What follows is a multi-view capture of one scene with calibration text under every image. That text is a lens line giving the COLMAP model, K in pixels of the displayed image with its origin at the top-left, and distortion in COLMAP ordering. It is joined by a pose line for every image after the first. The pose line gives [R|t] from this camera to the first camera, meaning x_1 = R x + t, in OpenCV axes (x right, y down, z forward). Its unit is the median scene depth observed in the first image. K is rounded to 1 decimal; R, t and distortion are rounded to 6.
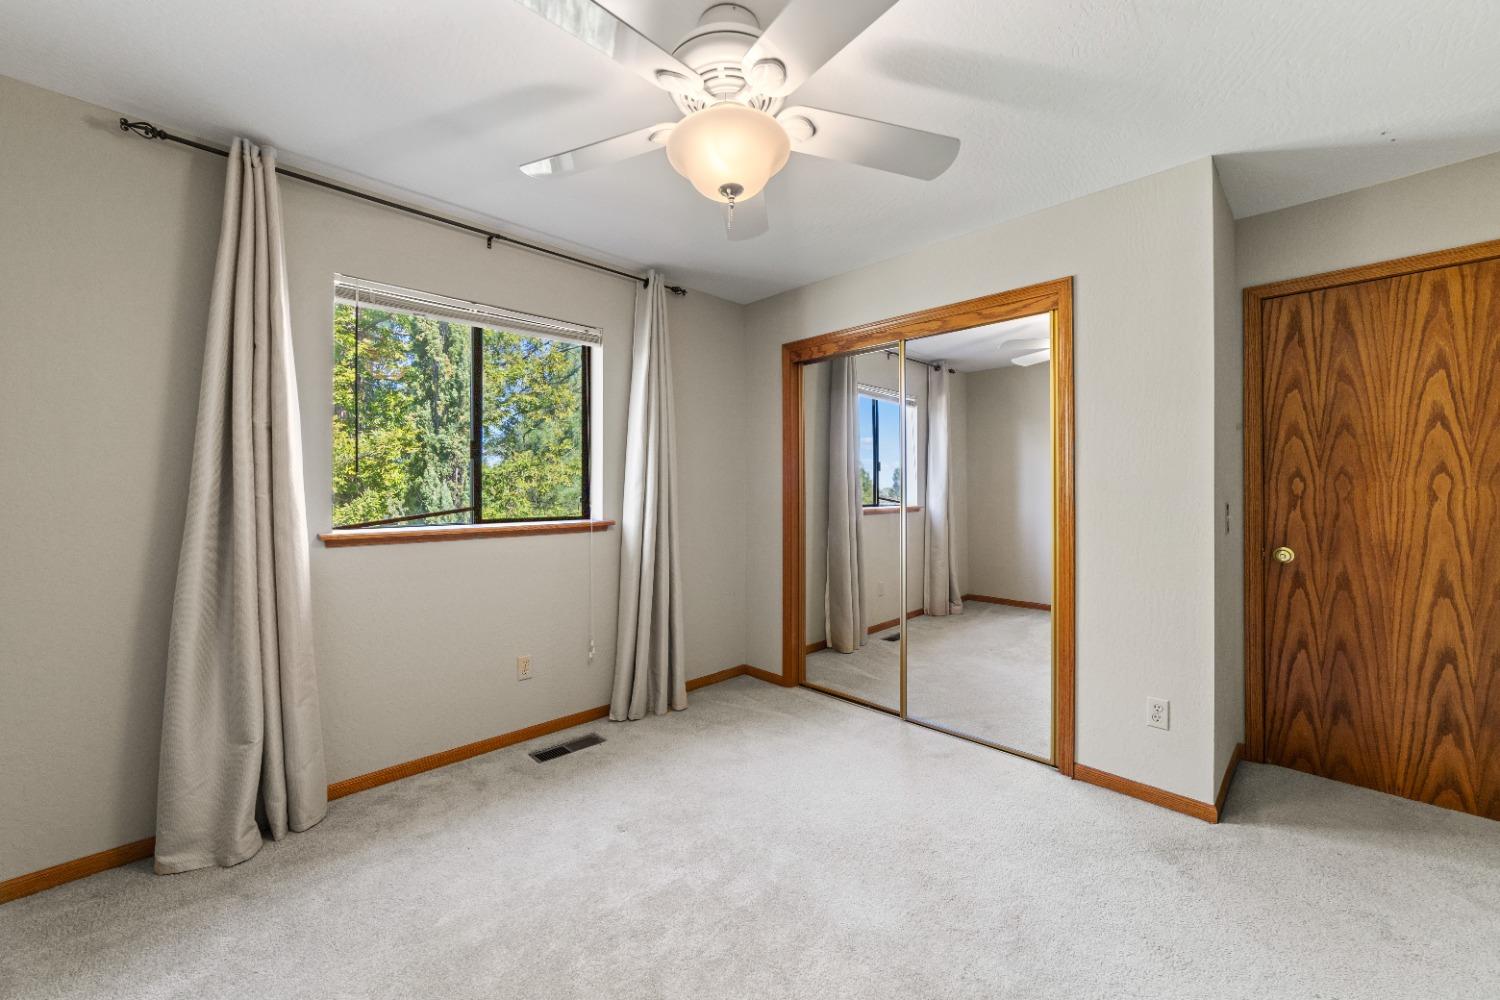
lens RADIAL K [[569.4, 0, 747.8], [0, 569.4, 482.2], [0, 0, 1]] dist [-0.000303, 0.000079]
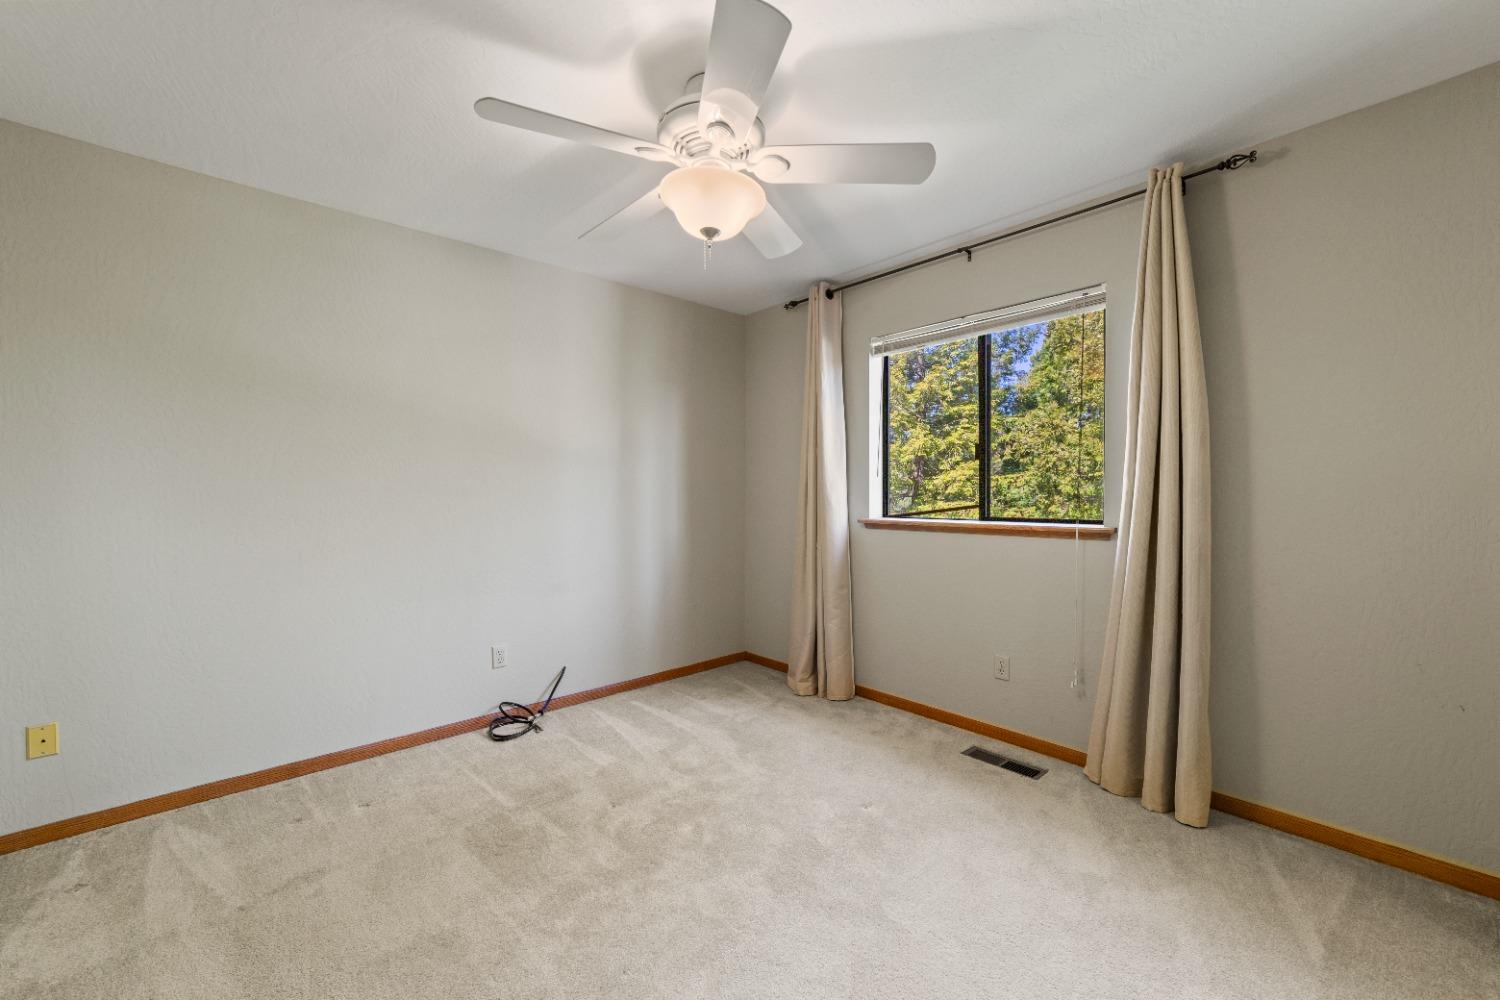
lens RADIAL K [[580.1, 0, 744.5], [0, 580.1, 499.2], [0, 0, 1]] dist [-0.024694, 0.009852]
pose [[-0.027528, 0.016916, -0.999478, 0.642735], [0.017575, 0.999710, 0.016436, 0.007549], [0.999467, -0.017113, -0.027818, 0.607175]]
